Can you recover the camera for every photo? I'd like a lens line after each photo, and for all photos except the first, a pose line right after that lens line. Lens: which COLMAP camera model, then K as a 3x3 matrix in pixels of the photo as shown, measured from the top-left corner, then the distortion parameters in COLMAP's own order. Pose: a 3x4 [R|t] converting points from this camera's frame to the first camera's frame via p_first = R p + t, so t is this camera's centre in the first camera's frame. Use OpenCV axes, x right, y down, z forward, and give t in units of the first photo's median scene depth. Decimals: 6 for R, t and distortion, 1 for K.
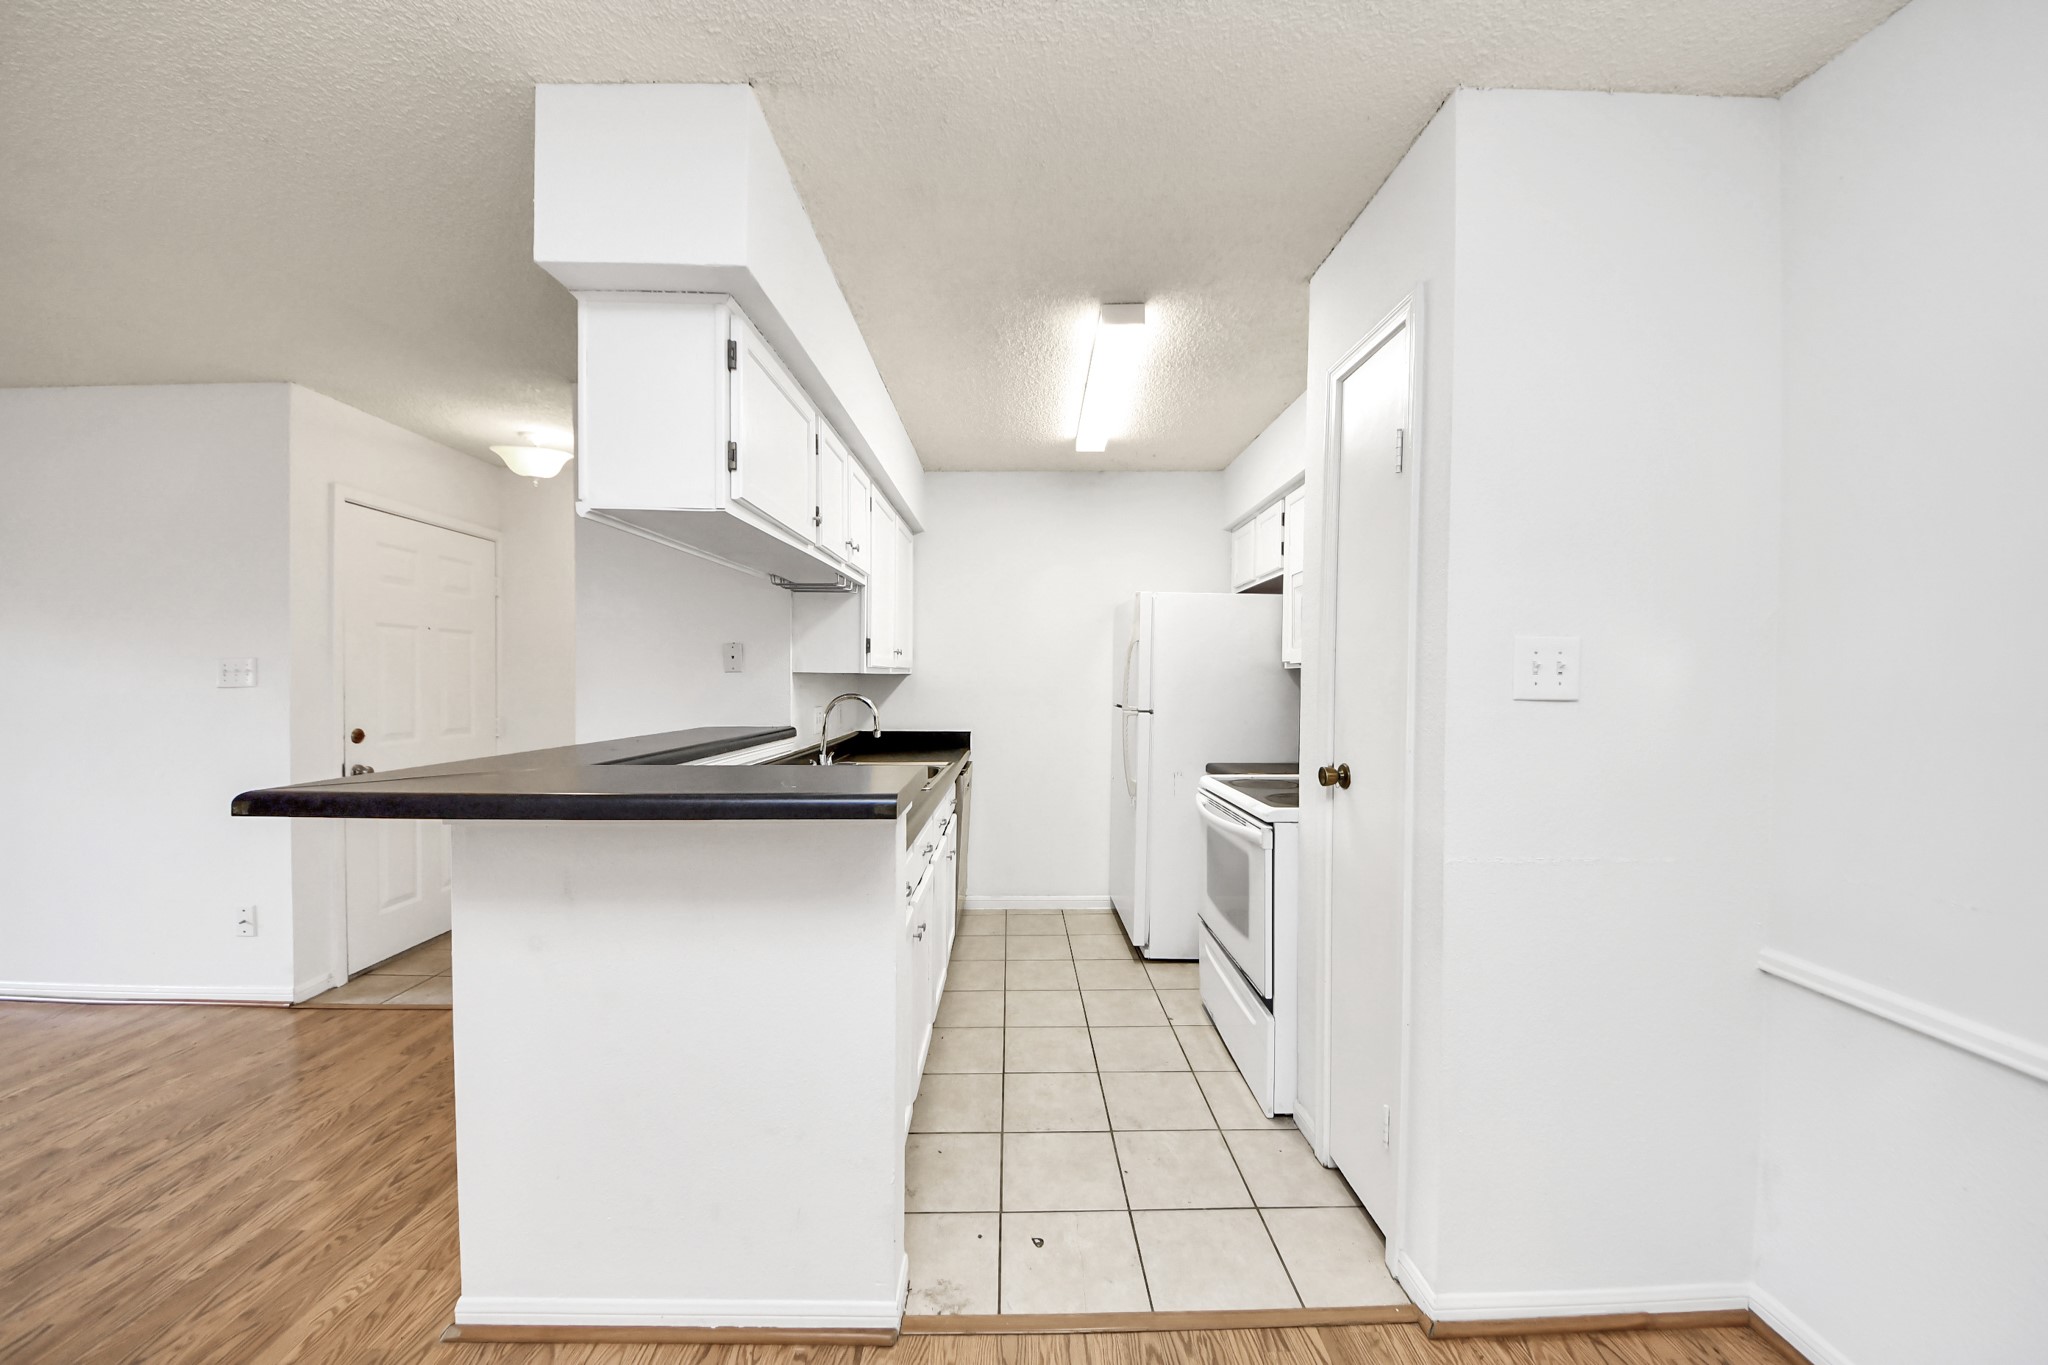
lens RADIAL K [[747.3, 0, 1011.8], [0, 747.3, 693.0], [0, 0, 1]] dist [0.000743, -0.004168]
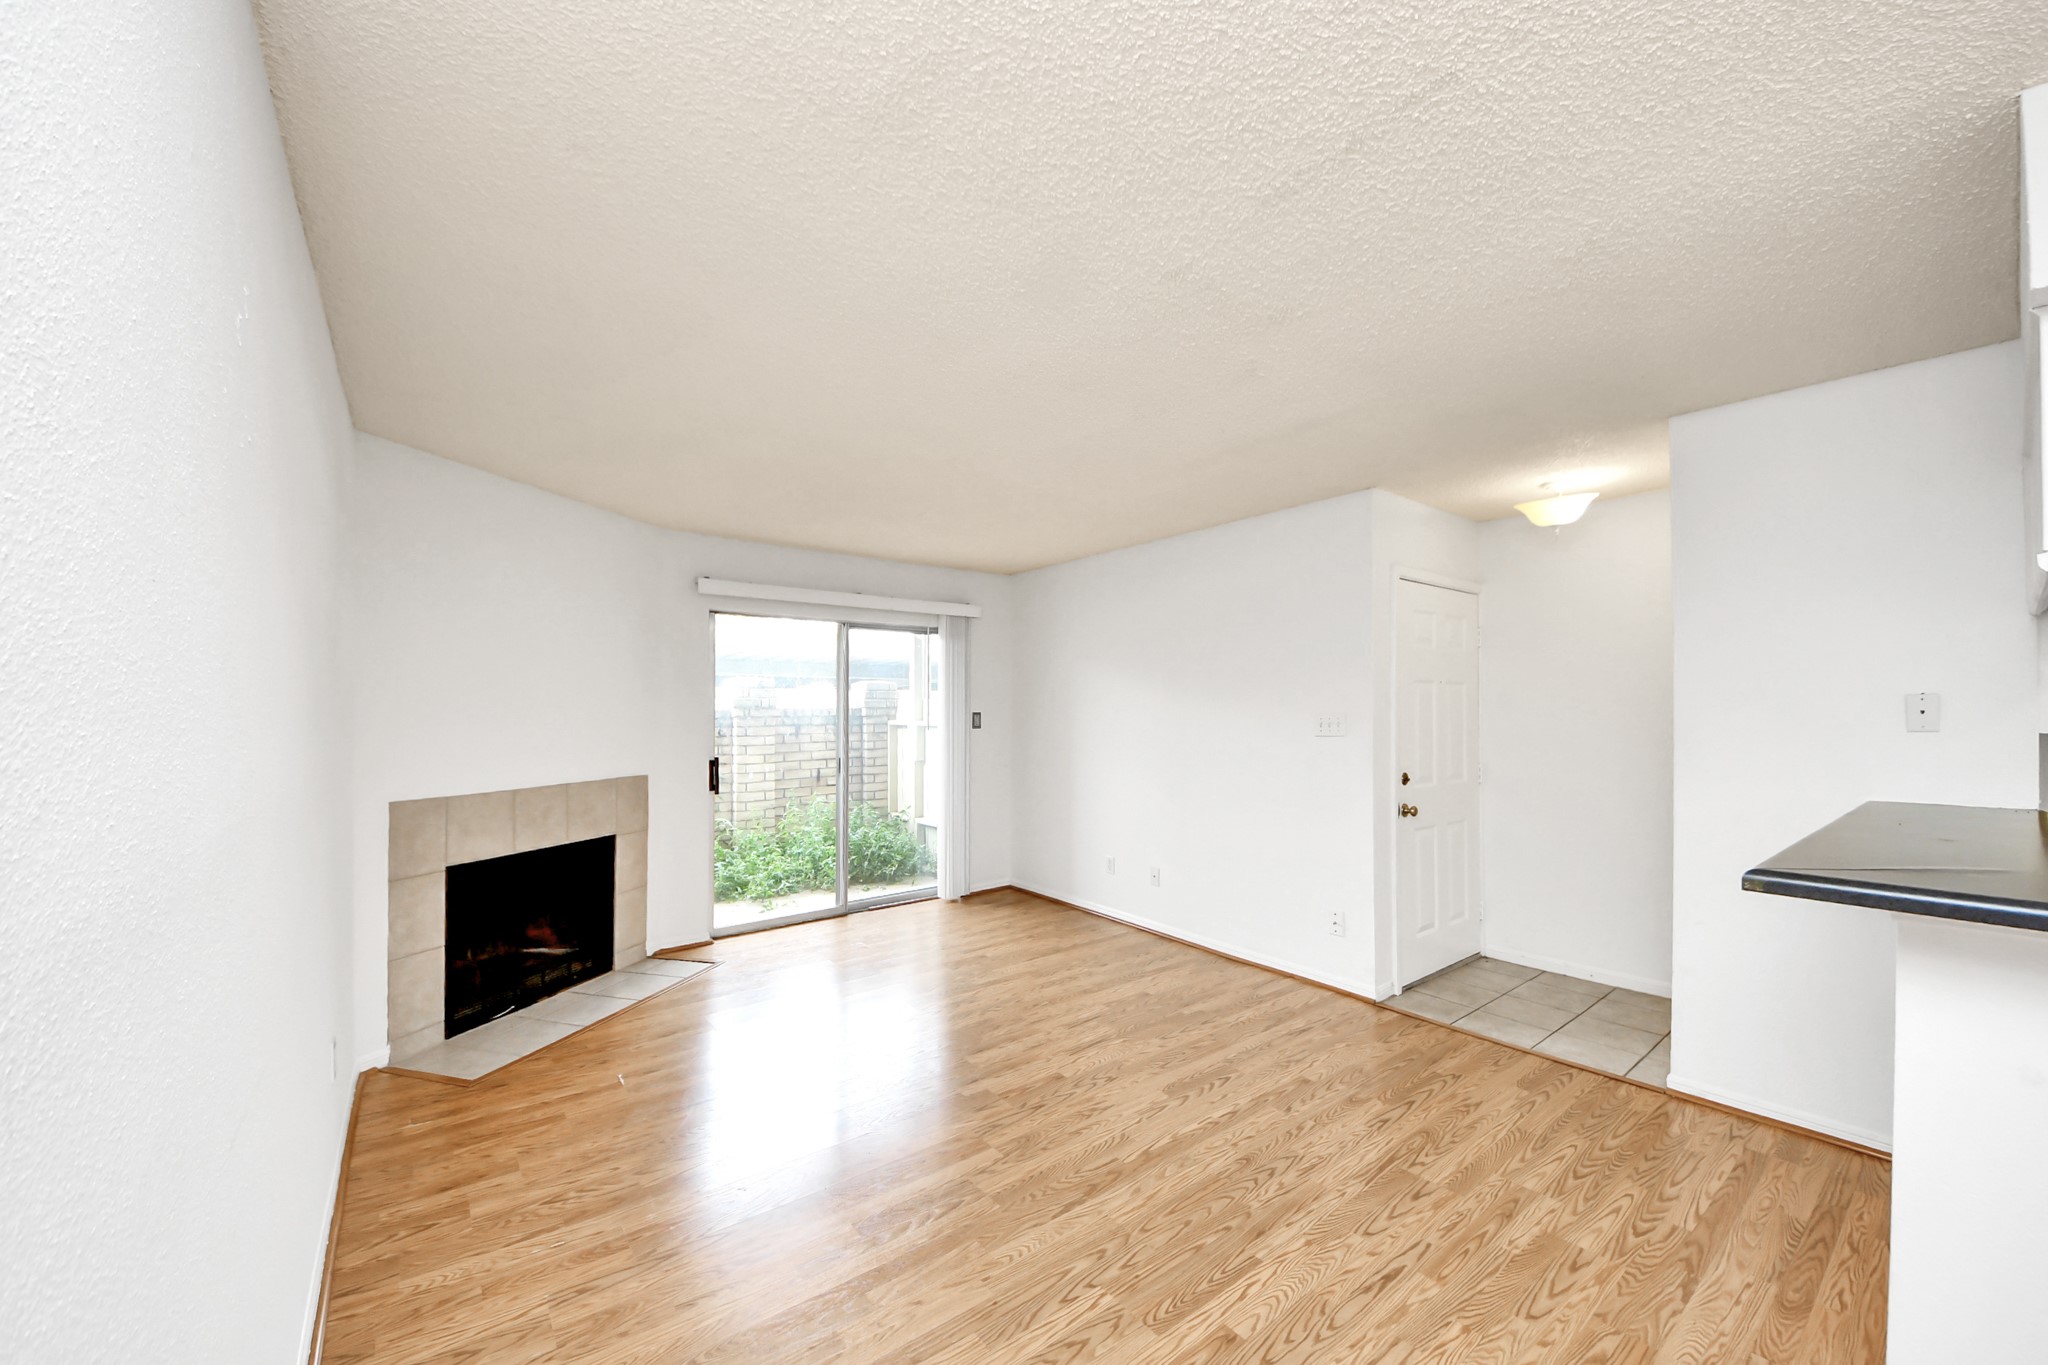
lens RADIAL K [[747.3, 0, 1024.7], [0, 747.3, 694.5], [0, 0, 1]] dist [0.000743, -0.004168]
pose [[0.610601, -0.018653, -0.791718, -0.362810], [-0.014214, 0.999303, -0.034506, -0.028490], [0.791811, 0.032323, 0.609911, -0.208968]]
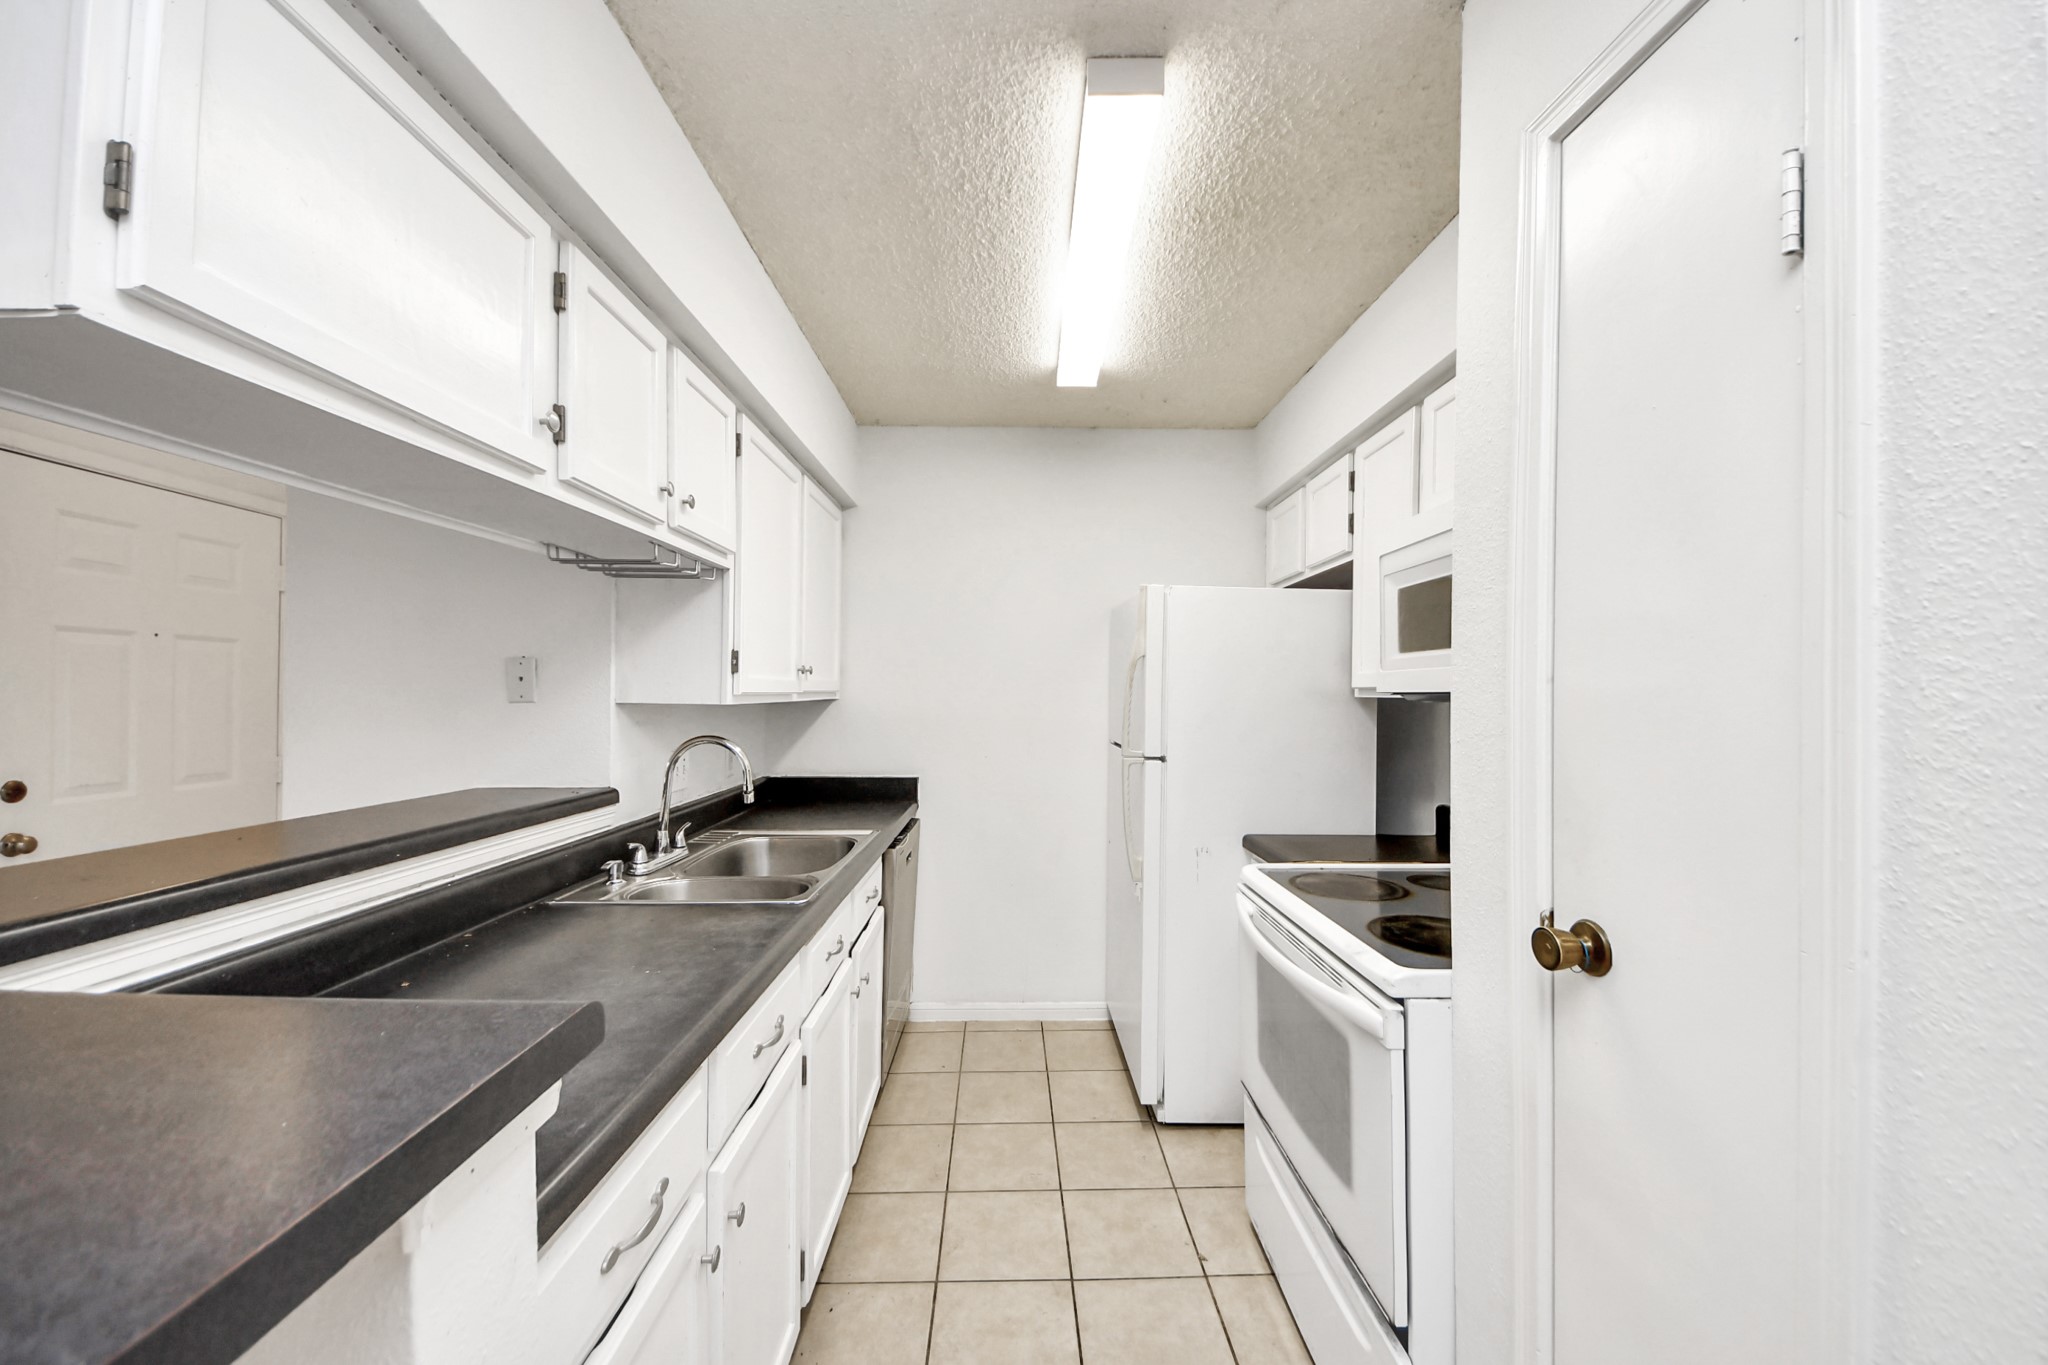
lens RADIAL K [[747.3, 0, 1007.0], [0, 747.3, 680.5], [0, 0, 1]] dist [0.000743, -0.004168]
pose [[0.999994, 0.003207, 0.001431, 0.046154], [-0.003159, 0.999470, -0.032399, -0.027961], [-0.001534, 0.032394, 0.999474, 0.362866]]
